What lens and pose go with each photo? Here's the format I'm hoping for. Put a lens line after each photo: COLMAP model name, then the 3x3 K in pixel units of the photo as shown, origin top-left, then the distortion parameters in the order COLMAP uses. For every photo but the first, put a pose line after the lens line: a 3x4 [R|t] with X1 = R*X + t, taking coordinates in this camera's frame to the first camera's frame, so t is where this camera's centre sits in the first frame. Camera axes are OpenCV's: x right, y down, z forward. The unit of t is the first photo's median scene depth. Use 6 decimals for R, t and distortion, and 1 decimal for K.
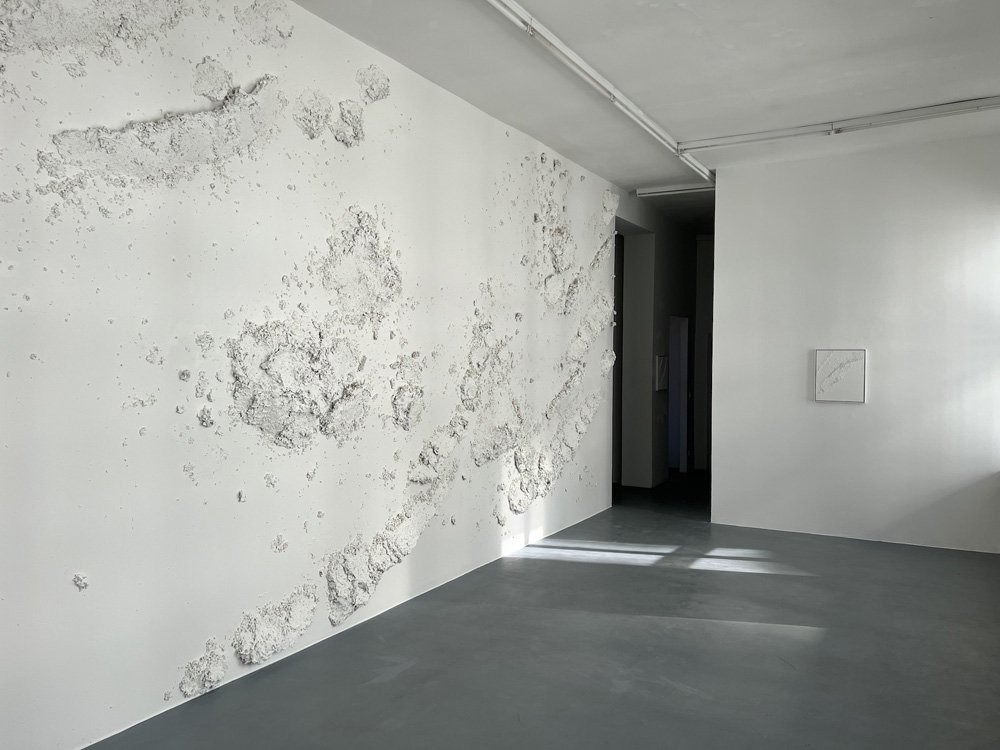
lens RADIAL K [[758.3, 0, 507.8], [0, 758.3, 370.7], [0, 0, 1]] dist [0.090467, -0.084057]
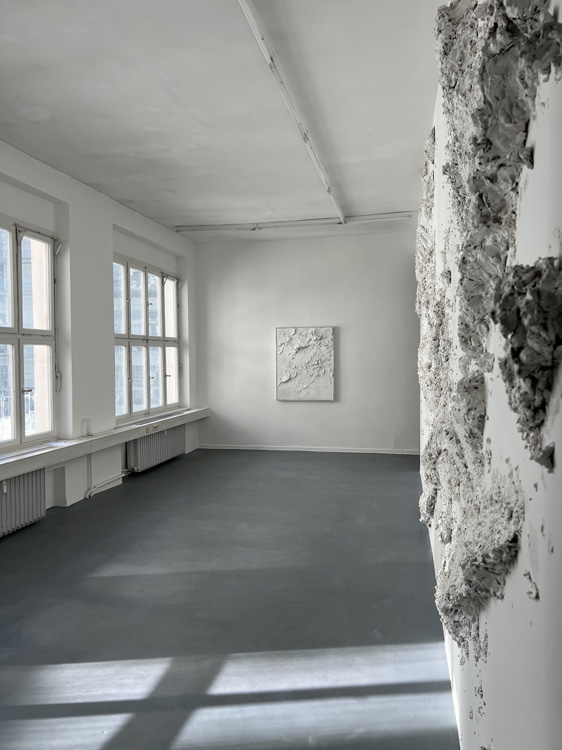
lens RADIAL K [[568.7, 0, 282.5], [0, 568.7, 375.0], [0, 0, 1]] dist [0.090467, -0.084057]
pose [[-0.958850, 0.016153, -0.283452, 0.399422], [0.004246, 0.999085, 0.042569, -0.023864], [0.283880, 0.039613, -0.958041, 2.107557]]
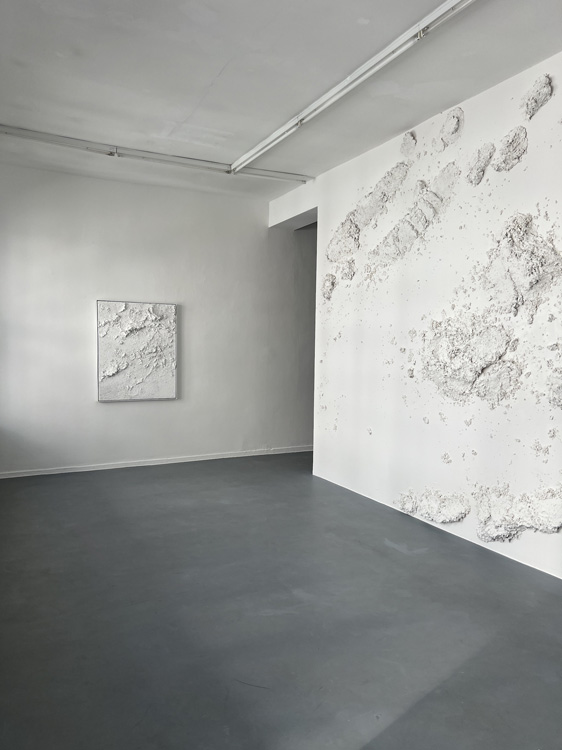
lens RADIAL K [[568.7, 0, 282.5], [0, 568.7, 375.0], [0, 0, 1]] dist [0.090467, -0.084057]
pose [[-0.559021, 0.035658, -0.828386, 0.835804], [-0.020076, 0.998200, 0.056515, -0.006763], [0.828910, 0.048224, -0.557299, 1.317306]]
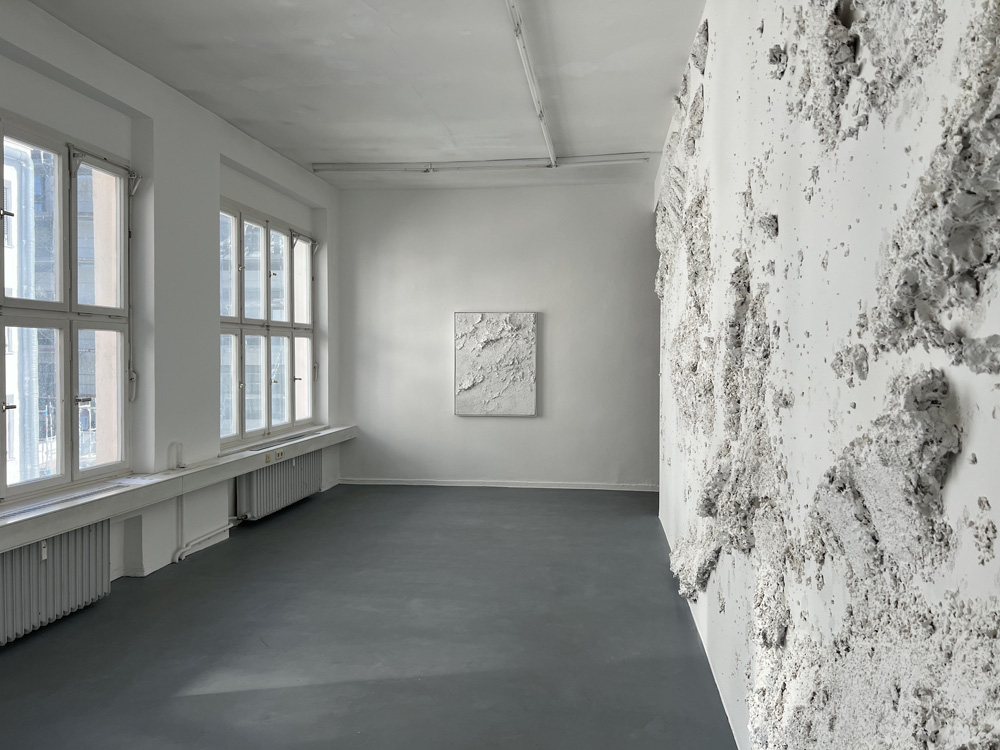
lens RADIAL K [[758.3, 0, 507.8], [0, 758.3, 370.7], [0, 0, 1]] dist [0.090467, -0.084057]
pose [[-0.932406, 0.004415, -0.361387, 0.412499], [-0.006944, 0.999522, 0.030127, -0.017039], [0.361347, 0.030600, -0.931929, 1.978772]]
